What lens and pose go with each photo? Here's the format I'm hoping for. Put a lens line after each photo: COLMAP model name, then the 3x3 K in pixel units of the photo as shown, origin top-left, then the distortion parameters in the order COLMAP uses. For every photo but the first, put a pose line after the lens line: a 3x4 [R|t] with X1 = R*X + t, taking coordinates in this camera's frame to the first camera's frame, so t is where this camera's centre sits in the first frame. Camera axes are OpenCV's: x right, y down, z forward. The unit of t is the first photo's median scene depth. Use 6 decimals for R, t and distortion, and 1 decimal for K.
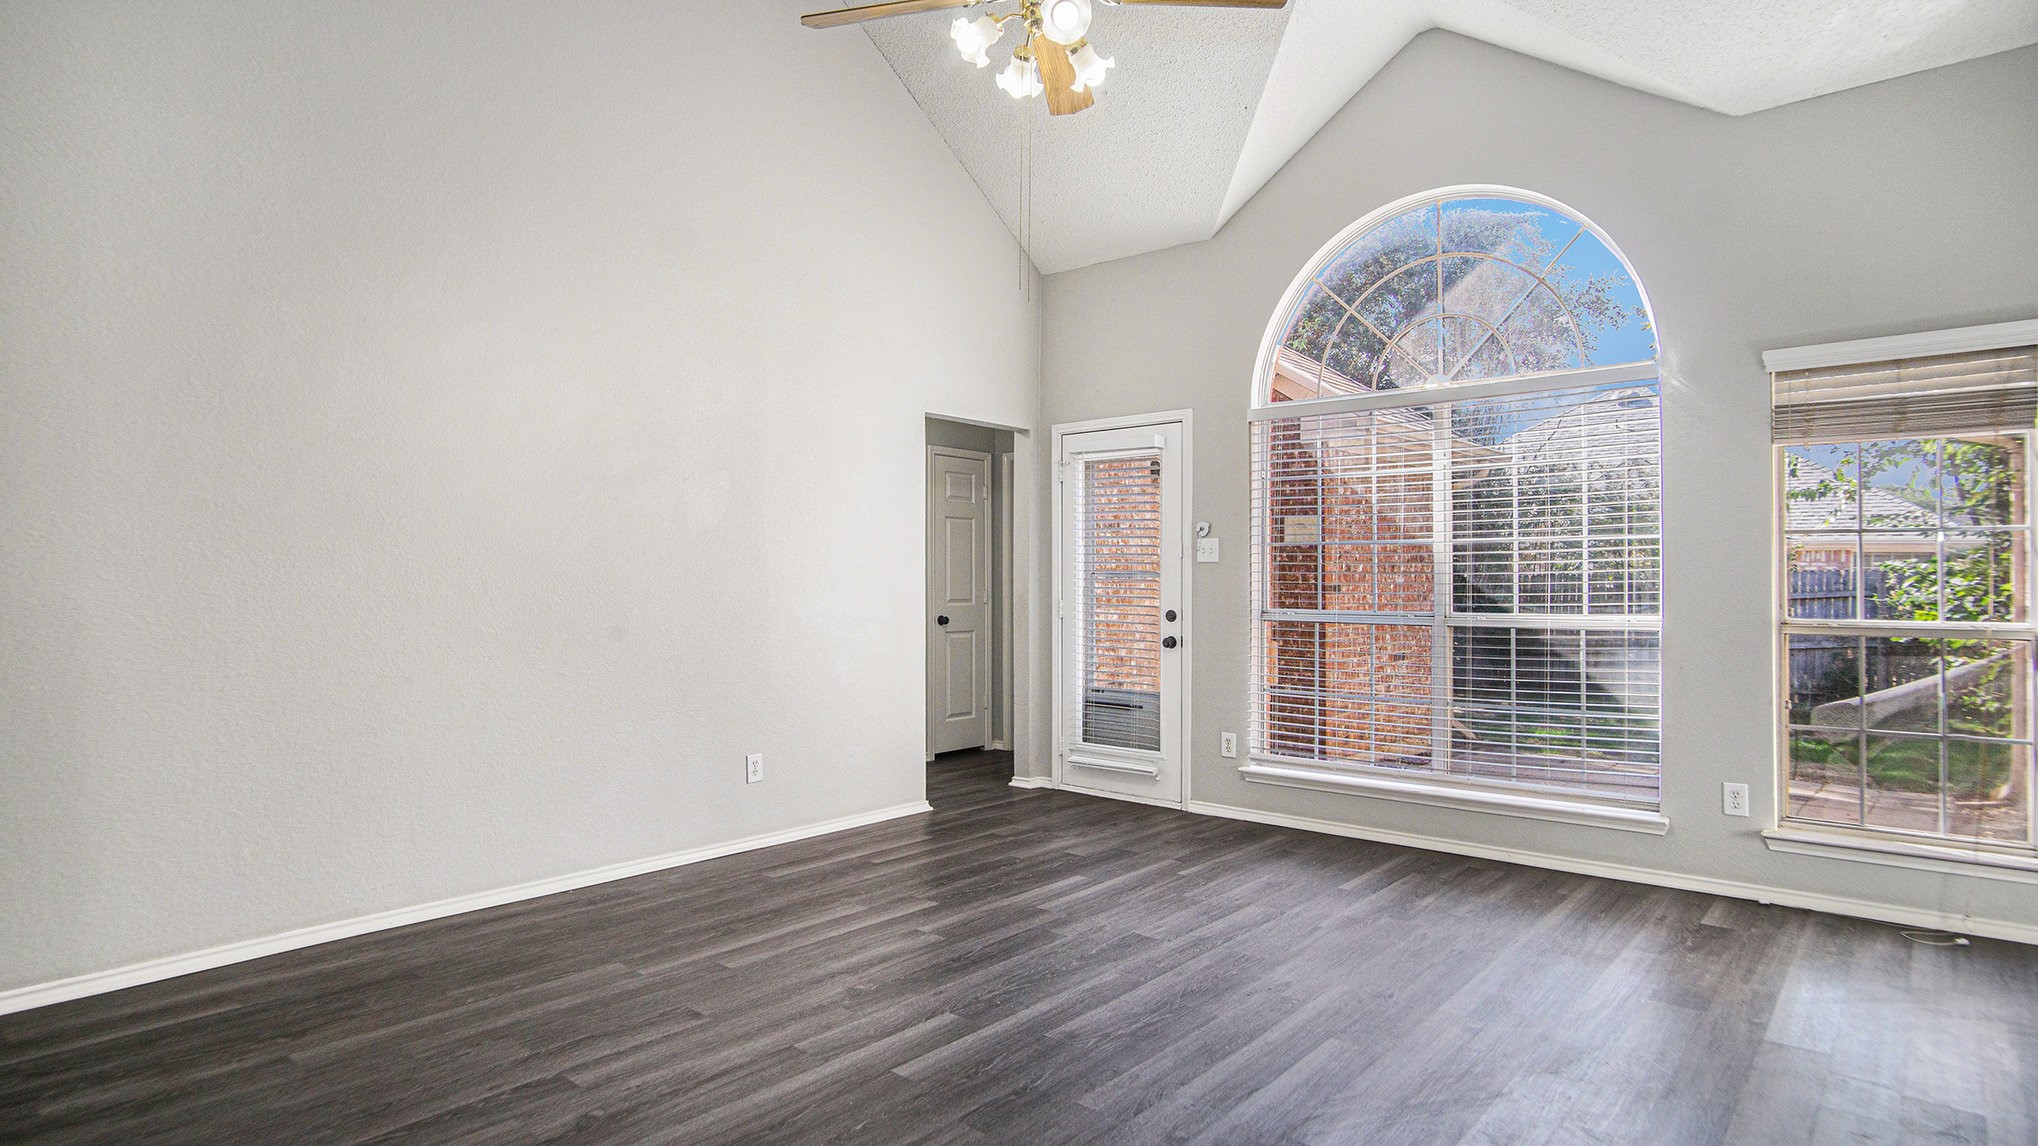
lens RADIAL K [[1087.4, 0, 1015.4], [0, 1087.4, 559.6], [0, 0, 1]] dist [-0.020386, 0.001382]
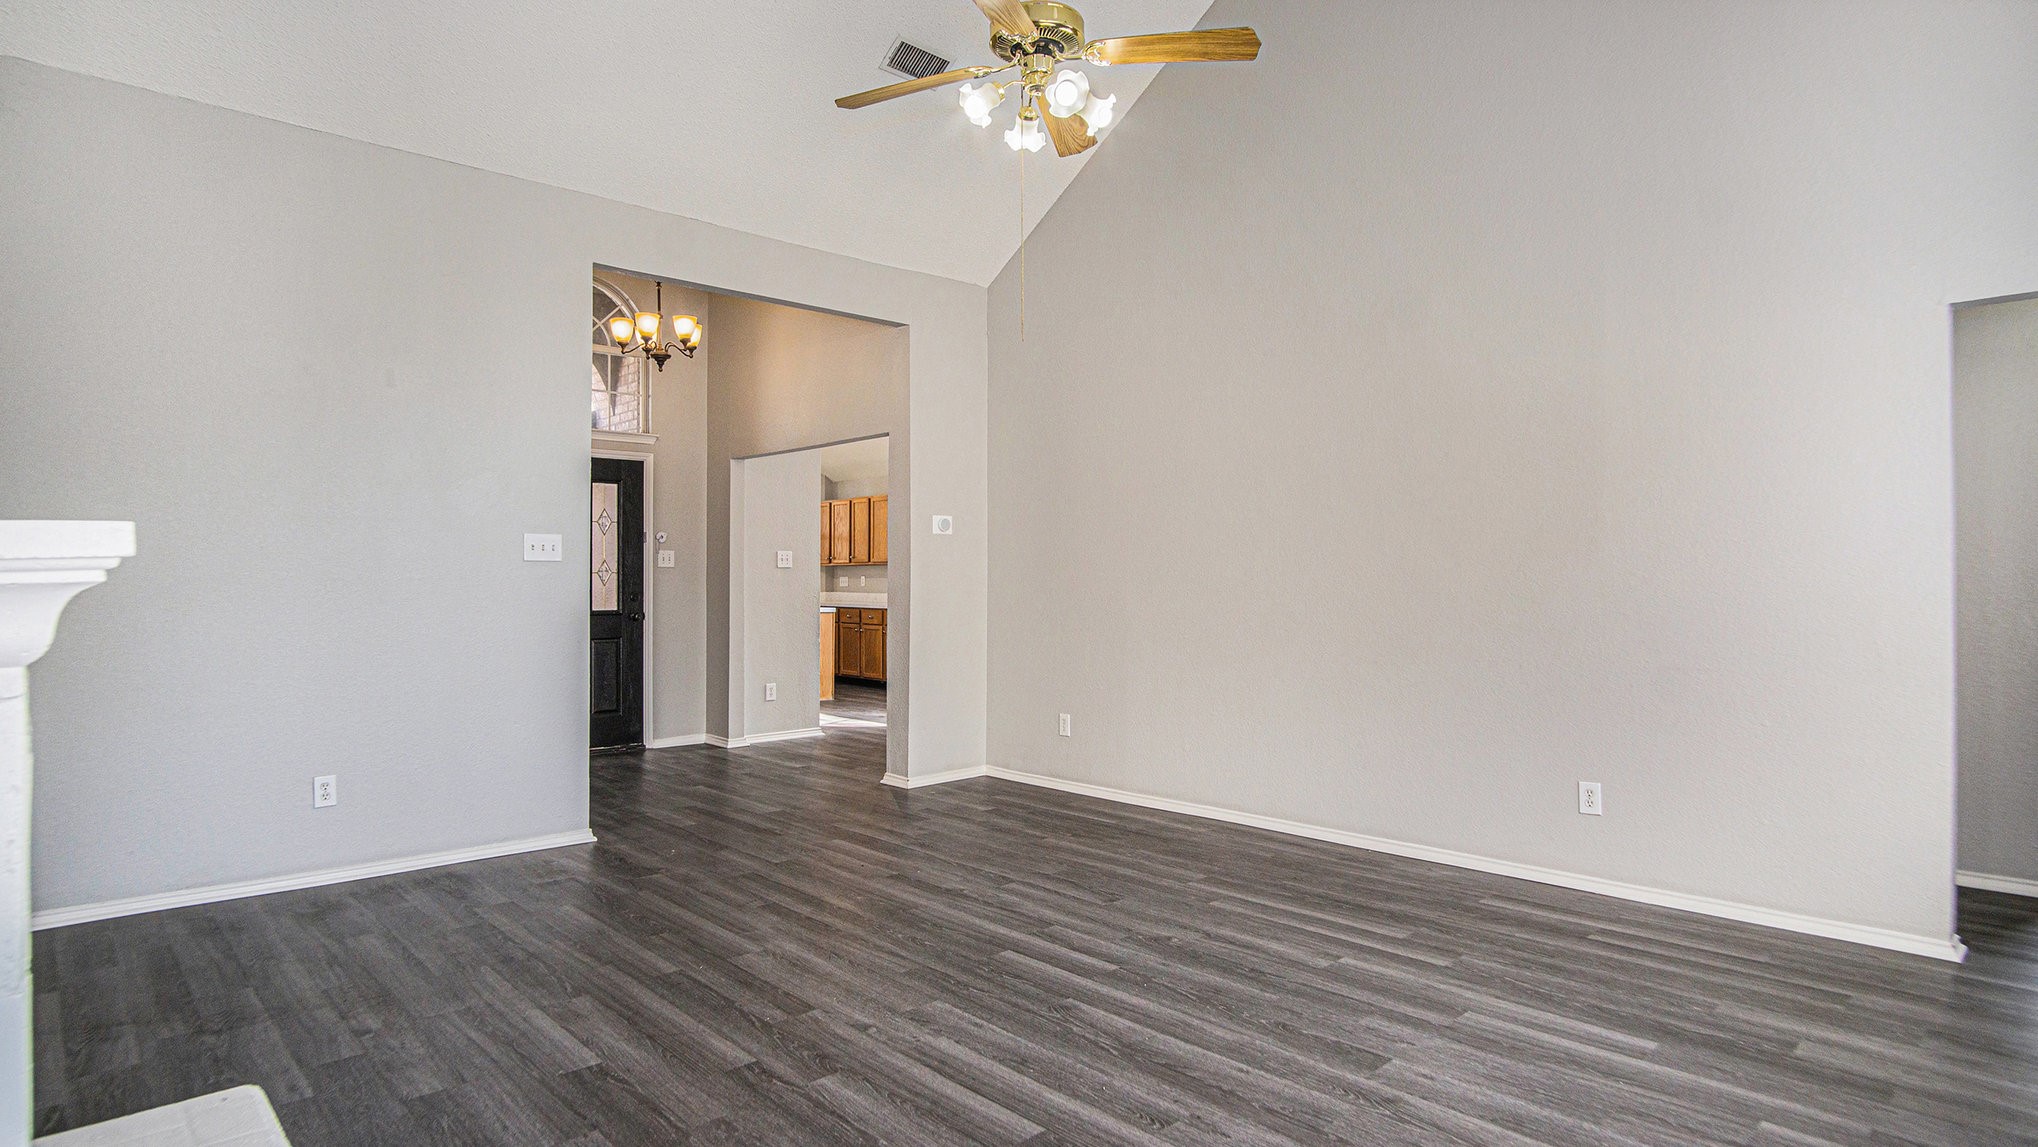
lens RADIAL K [[1087.5, 0, 1008.2], [0, 1087.5, 571.6], [0, 0, 1]] dist [-0.024324, 0.001092]
pose [[-0.100745, -0.008092, -0.994879, 0.784635], [0.016400, 0.999818, -0.009792, 0.013024], [0.994777, -0.017302, -0.100594, 0.737494]]
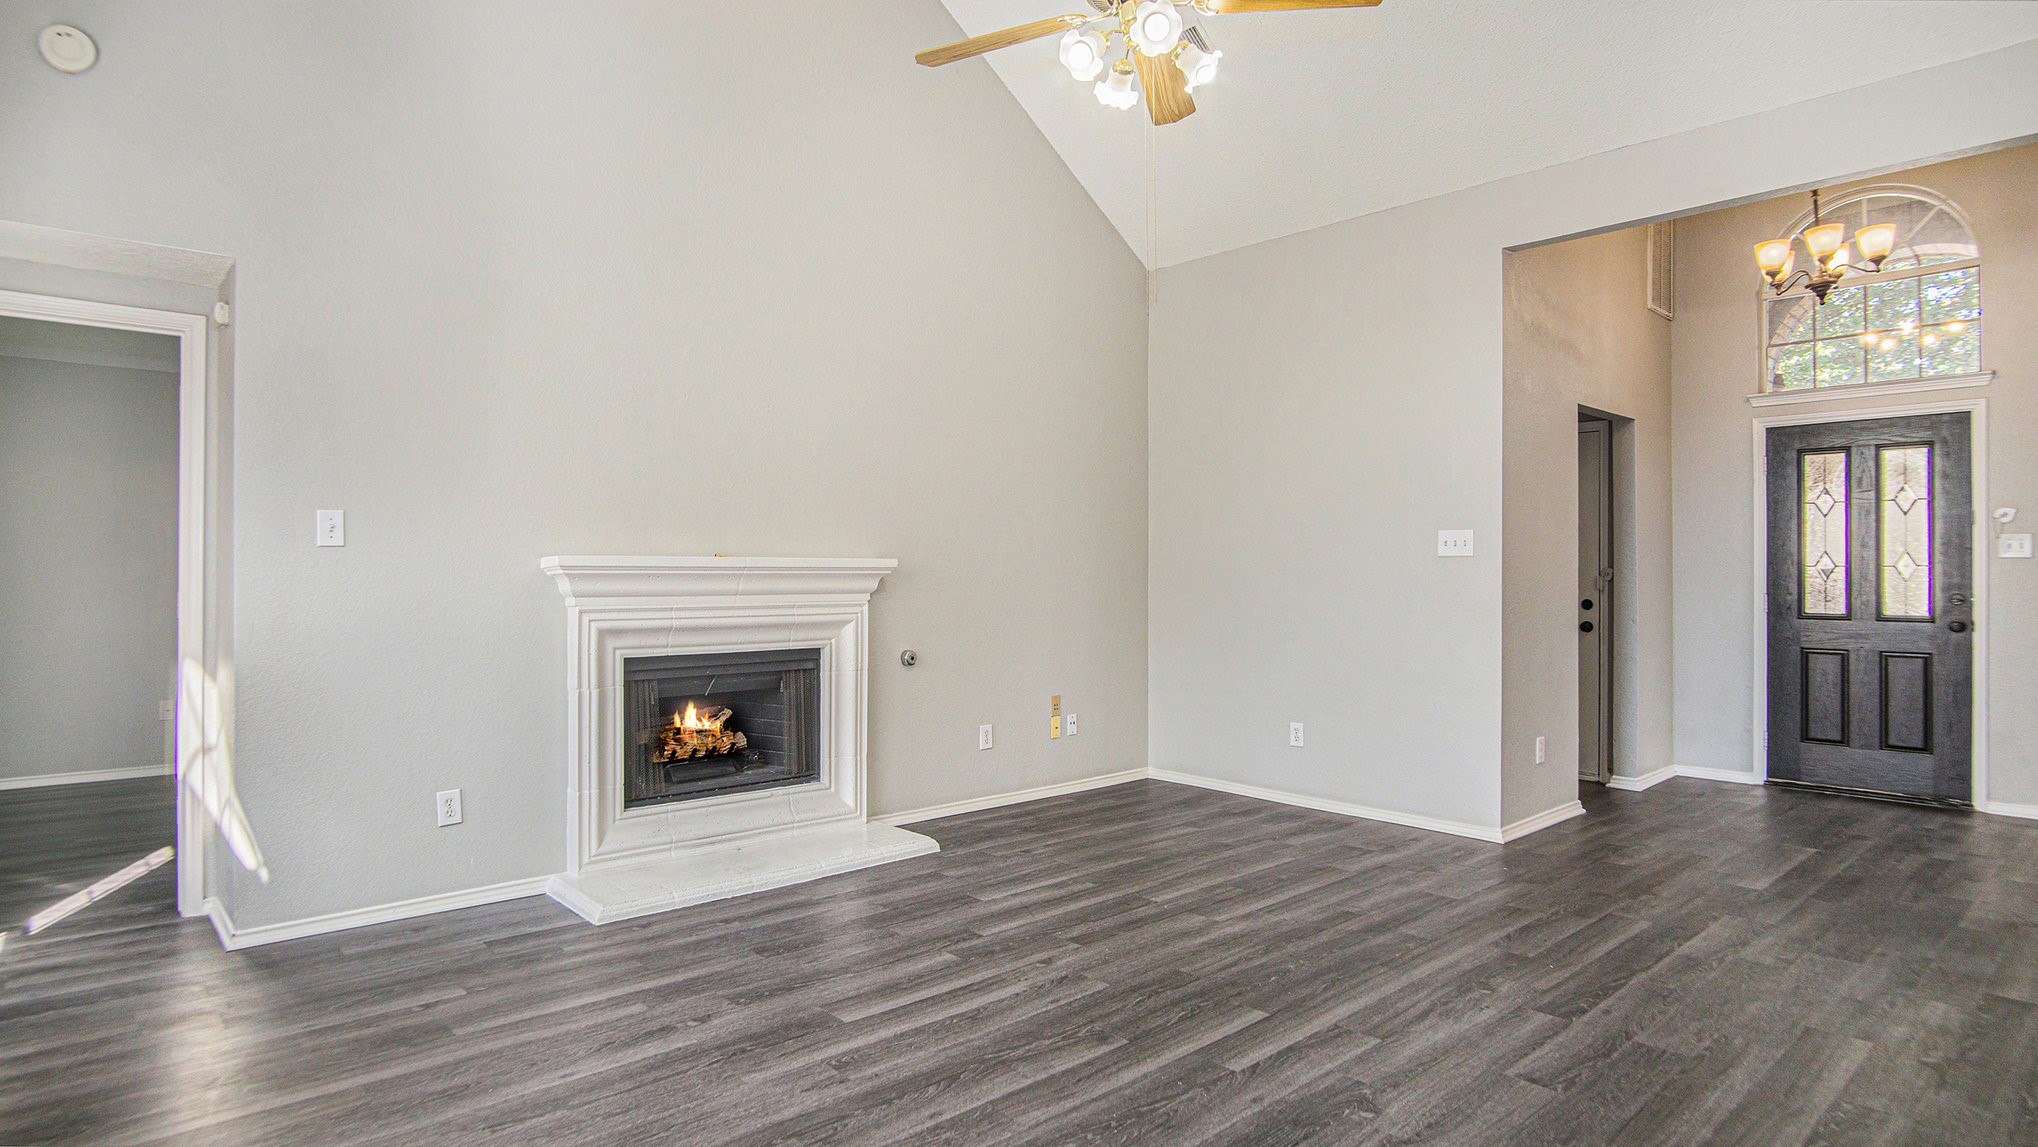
lens RADIAL K [[1087.5, 0, 1008.2], [0, 1087.5, 571.6], [0, 0, 1]] dist [-0.024324, 0.001092]
pose [[-0.991840, -0.002717, 0.127458, 0.008149], [-0.005079, 0.999821, -0.018211, 0.023325], [-0.127386, -0.018710, -0.991677, 1.390778]]
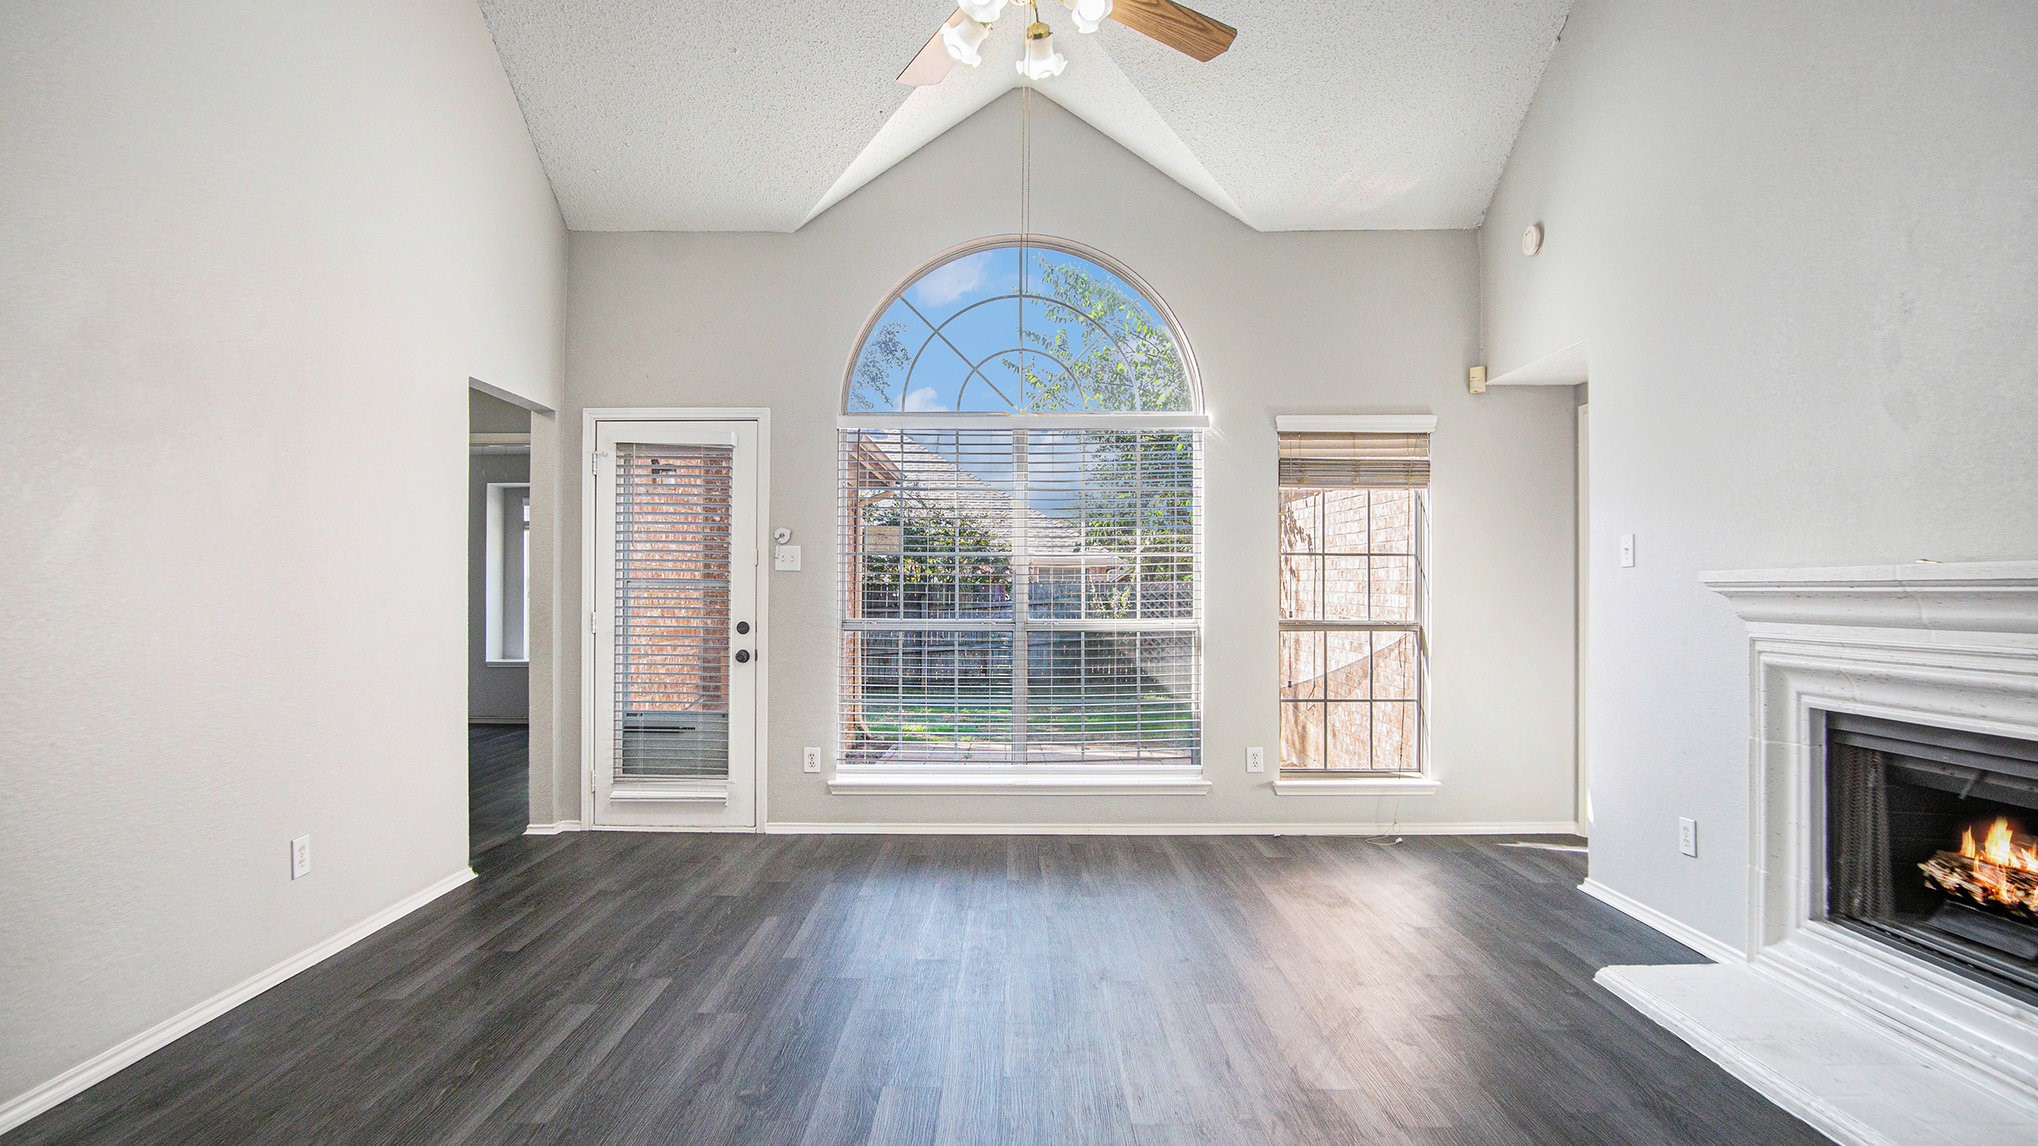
lens RADIAL K [[1087.5, 0, 1008.2], [0, 1087.5, 571.1], [0, 0, 1]] dist [-0.024324, 0.001092]
pose [[0.759494, 0.011063, 0.650421, -0.408532], [-0.013592, 0.999907, -0.001136, 0.001725], [-0.650373, -0.007978, 0.759573, 0.202638]]
